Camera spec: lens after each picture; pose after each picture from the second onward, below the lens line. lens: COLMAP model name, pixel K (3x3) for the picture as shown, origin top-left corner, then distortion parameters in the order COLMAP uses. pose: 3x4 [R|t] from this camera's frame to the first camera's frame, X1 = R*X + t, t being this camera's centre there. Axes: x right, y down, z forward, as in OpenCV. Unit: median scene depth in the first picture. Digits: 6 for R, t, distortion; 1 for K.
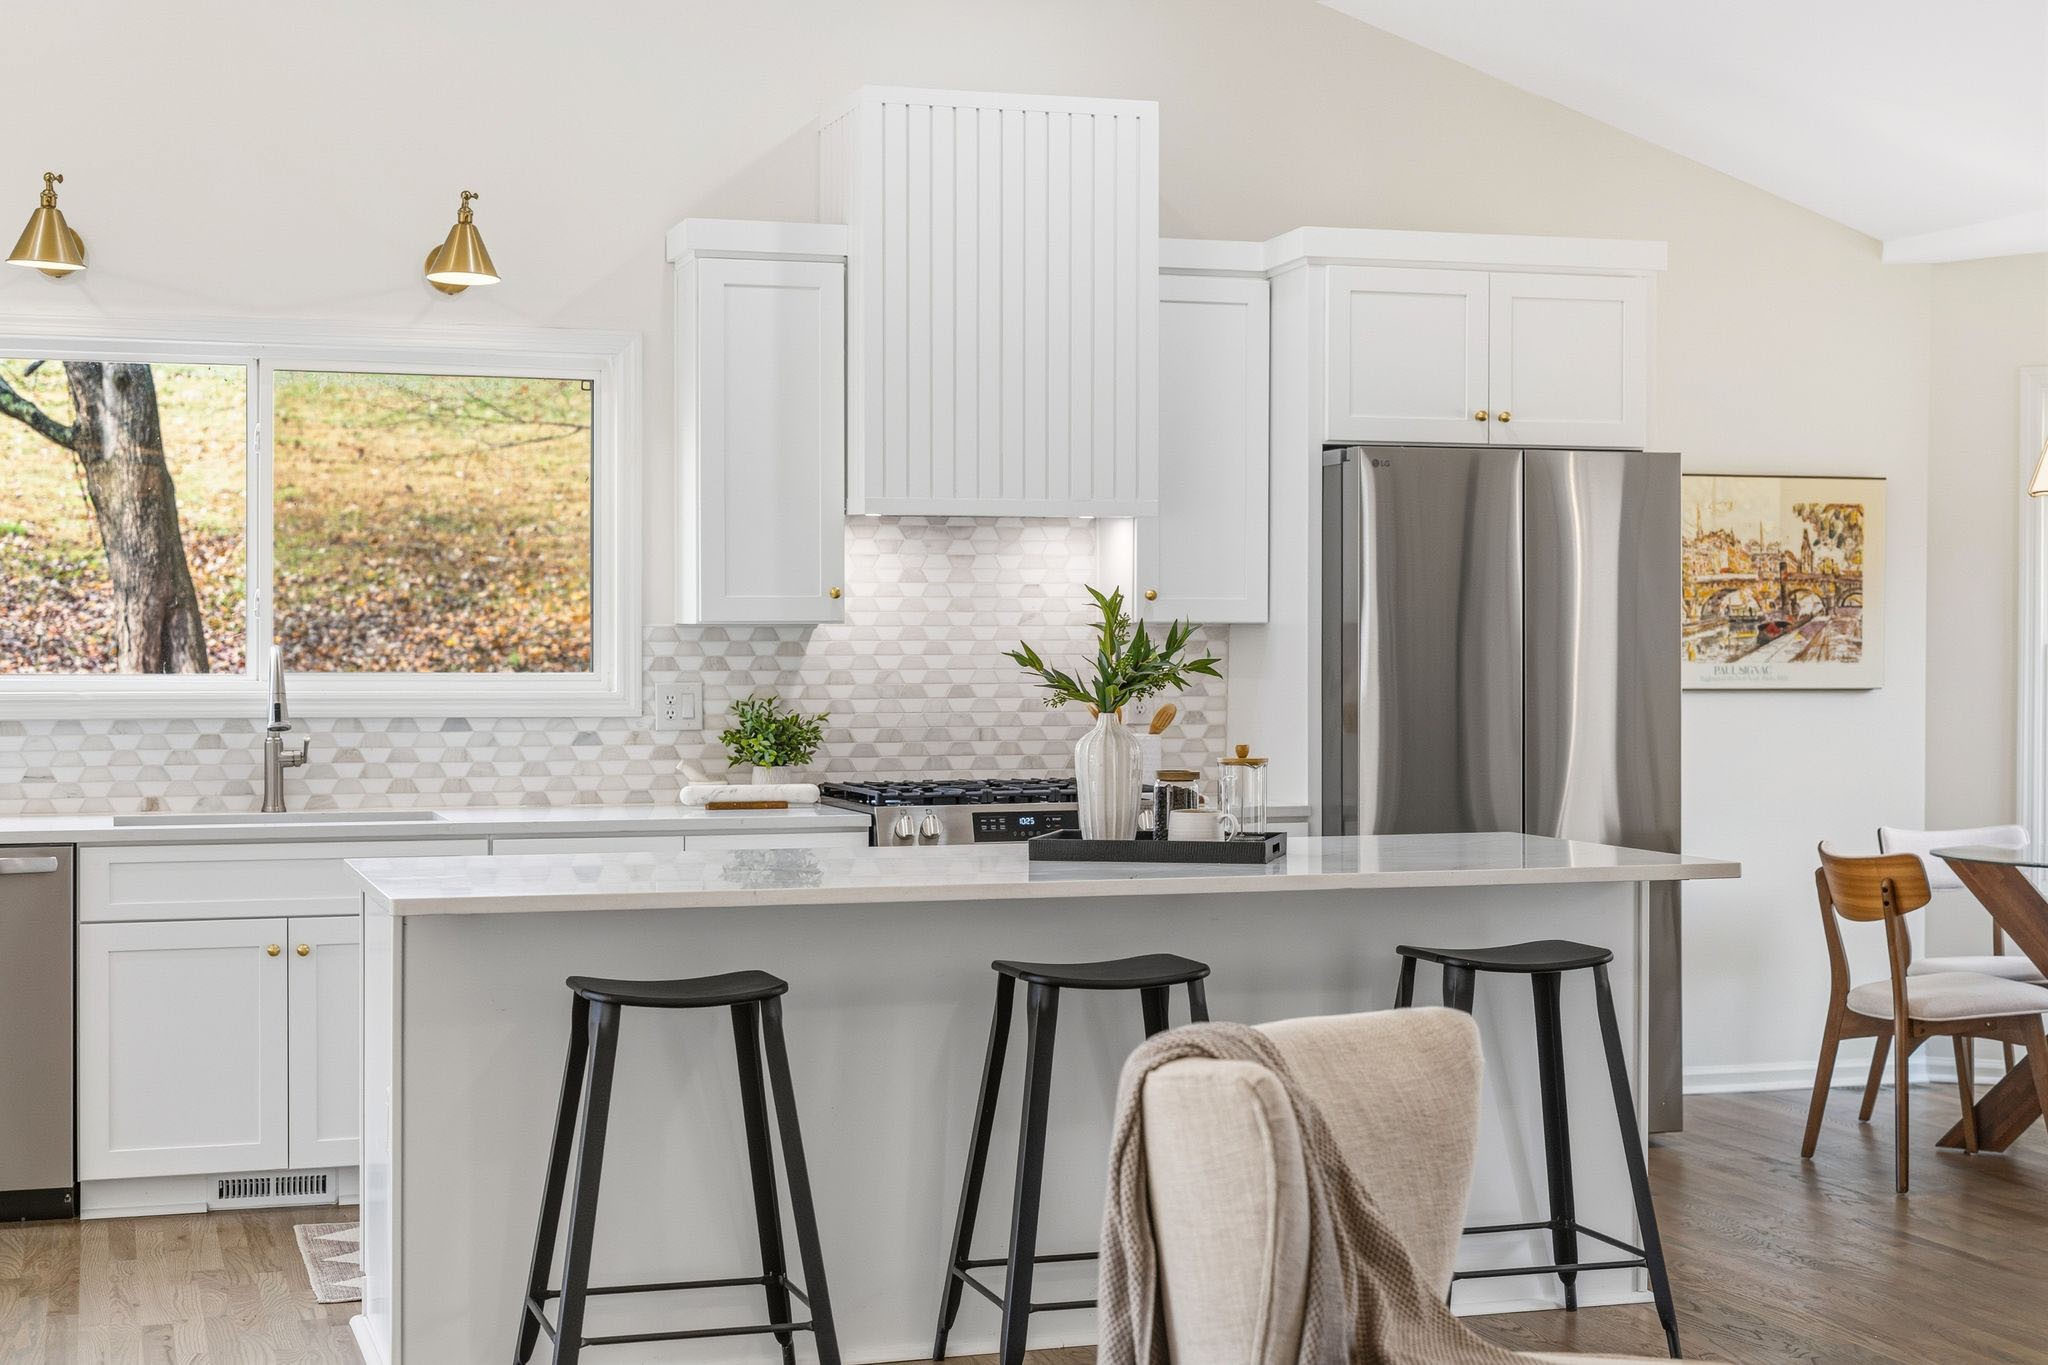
lens RADIAL K [[2976.0, 0, 1024.0], [0, 2976.0, 682.5], [0, 0, 1]] dist [0.001758, 0.120976]
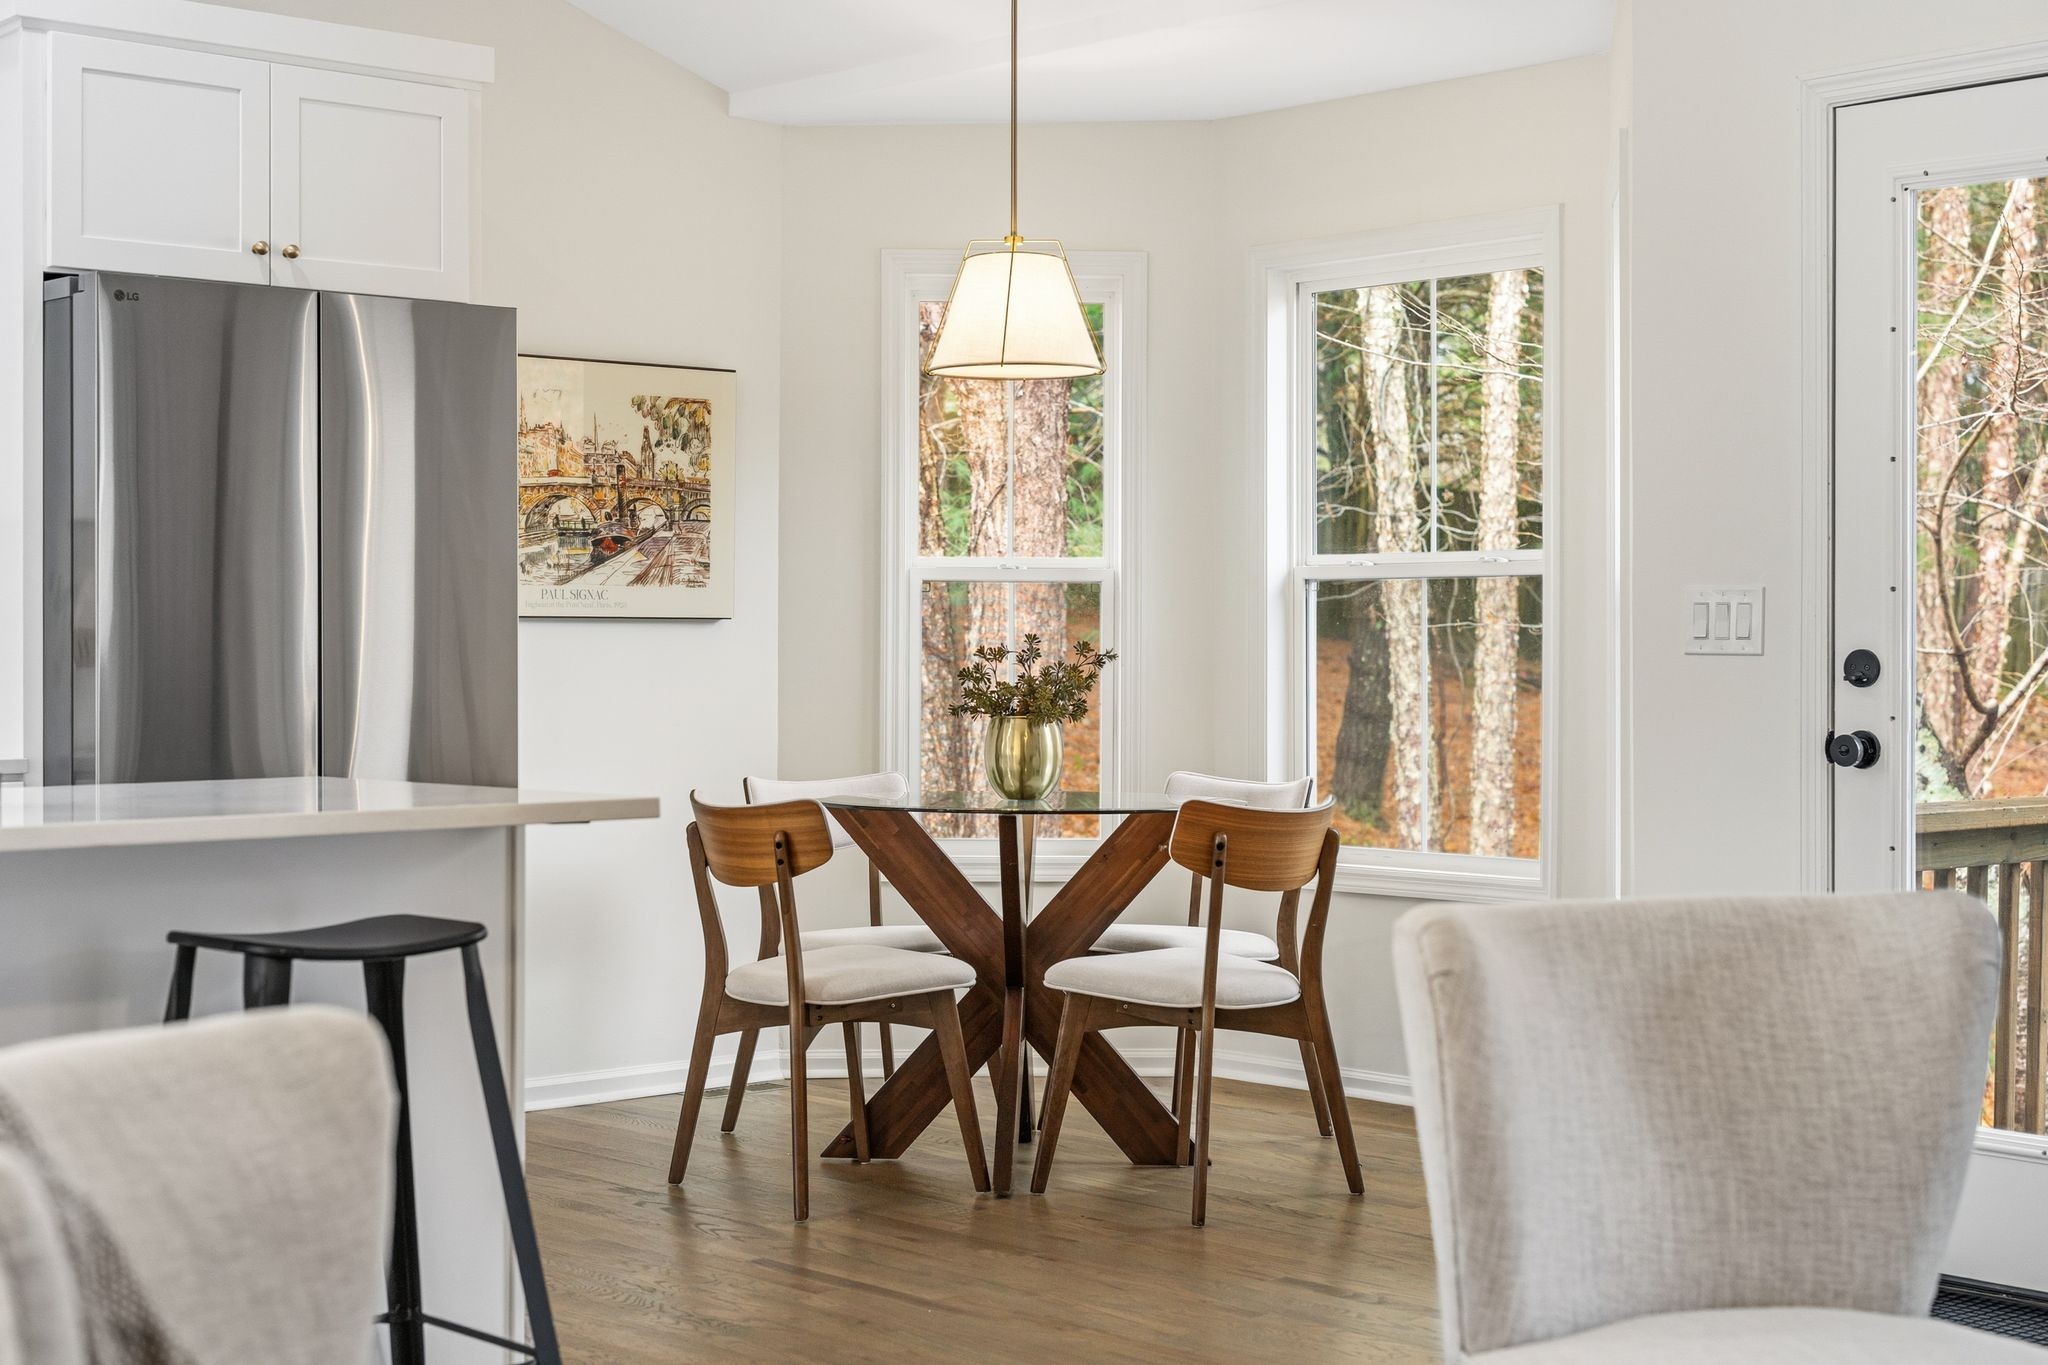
lens RADIAL K [[2997.3, 0, 1027.7], [0, 2997.3, 645.3], [0, 0, 1]] dist [0.057651, -0.159227]
pose [[0.911071, -0.000421, 0.412249, 0.014110], [0.006428, 0.999892, -0.013183, 0.024552], [-0.412199, 0.014661, 0.910976, 0.212702]]
